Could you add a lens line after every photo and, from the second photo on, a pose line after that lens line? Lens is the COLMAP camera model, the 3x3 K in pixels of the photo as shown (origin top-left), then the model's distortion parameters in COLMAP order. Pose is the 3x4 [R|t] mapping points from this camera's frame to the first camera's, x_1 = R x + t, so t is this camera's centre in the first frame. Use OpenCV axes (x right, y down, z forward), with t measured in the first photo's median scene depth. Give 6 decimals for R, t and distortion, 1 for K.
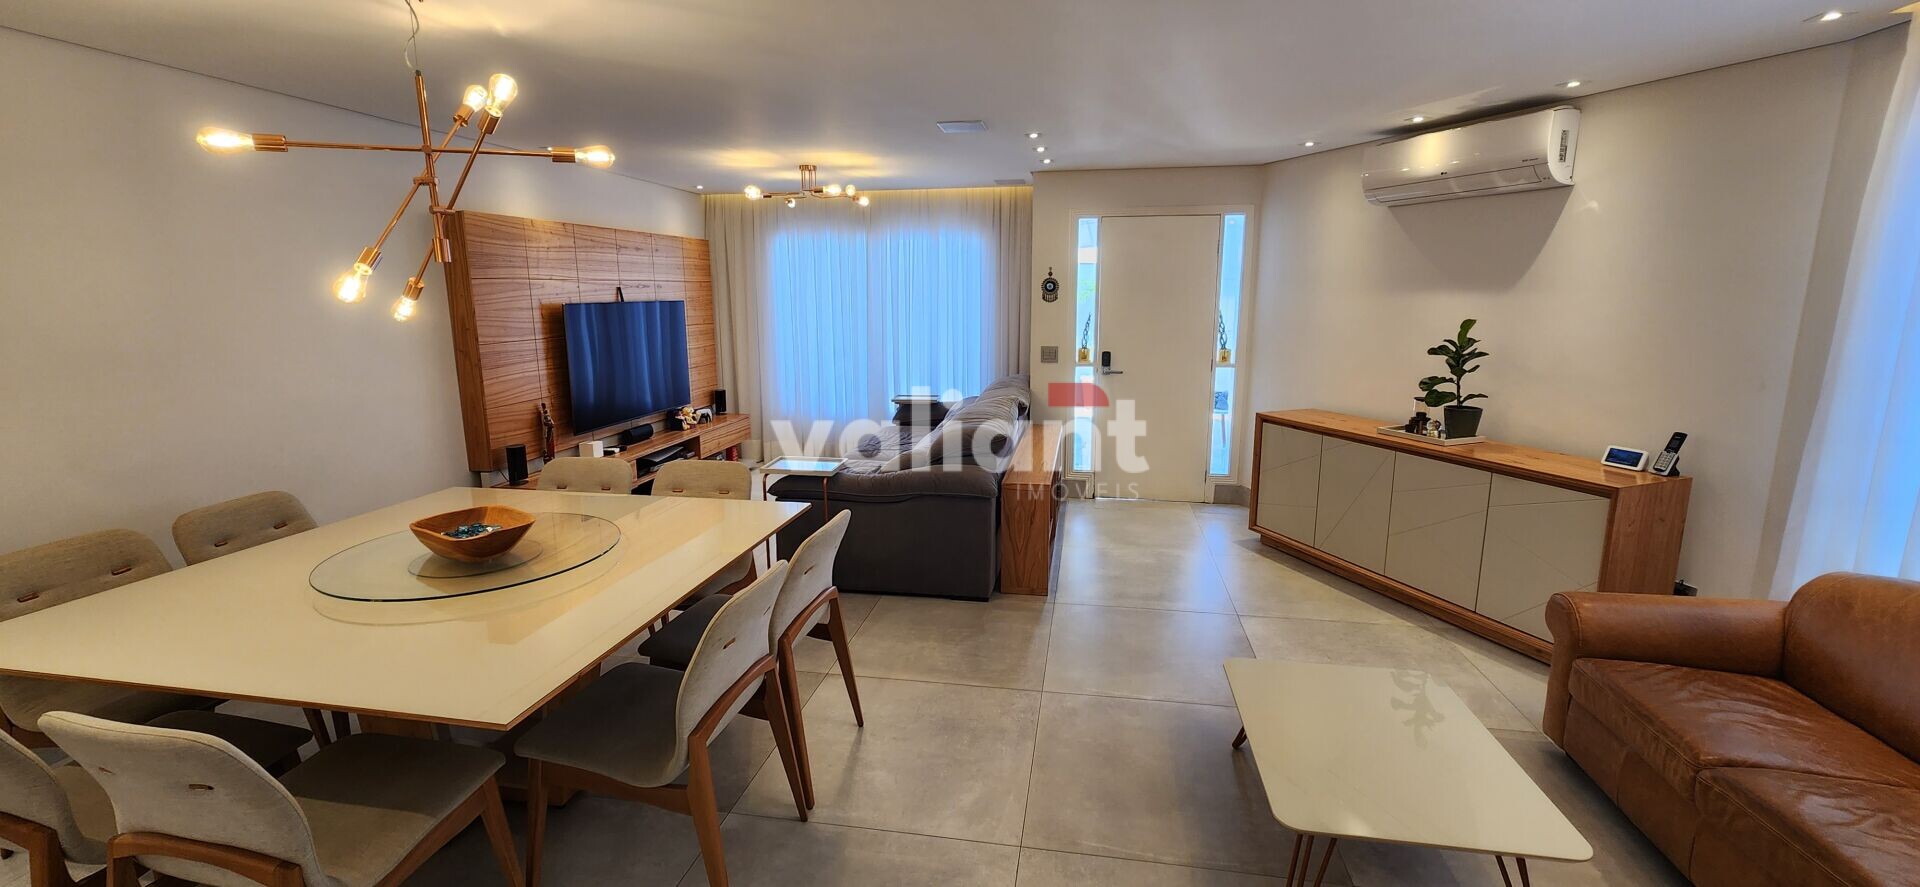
lens RADIAL K [[784.3, 0, 962.7], [0, 784.3, 441.9], [0, 0, 1]] dist [0.000260, 0.000224]
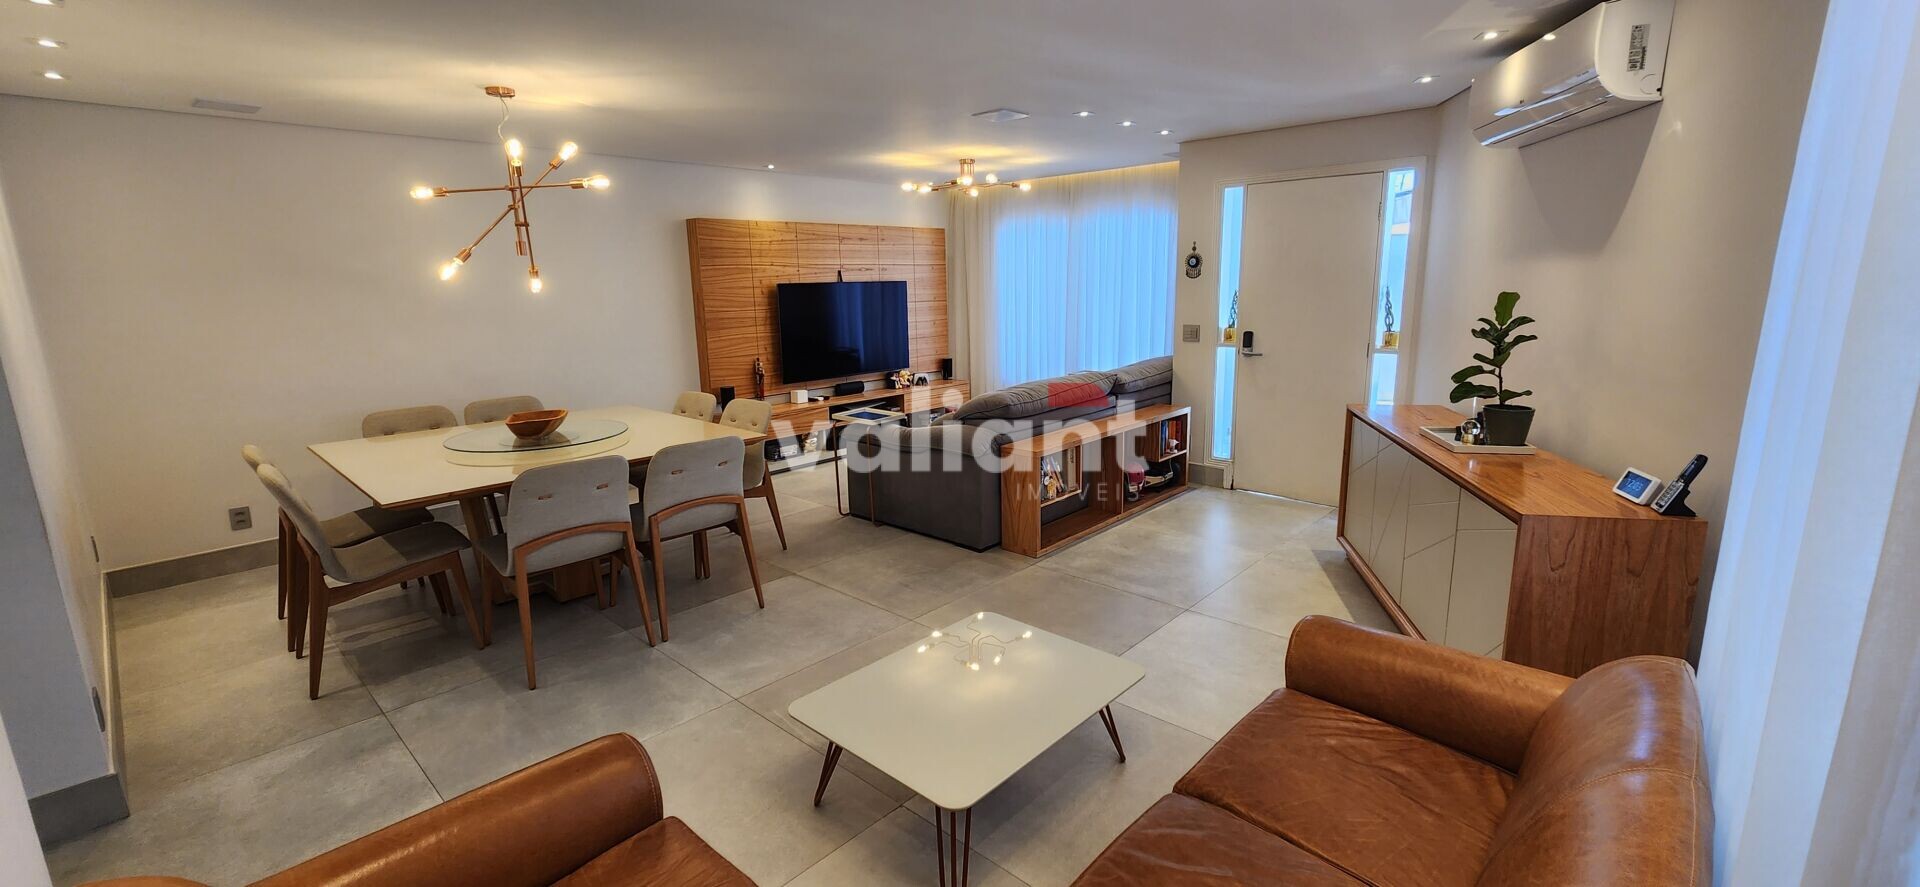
lens RADIAL K [[784.3, 0, 961.1], [0, 784.3, 440.0], [0, 0, 1]] dist [0.000260, 0.000224]
pose [[0.840237, 0.097603, -0.533363, 0.464378], [-0.087666, 0.995177, 0.044008, 0.001185], [0.535086, 0.009781, 0.844741, 0.047416]]
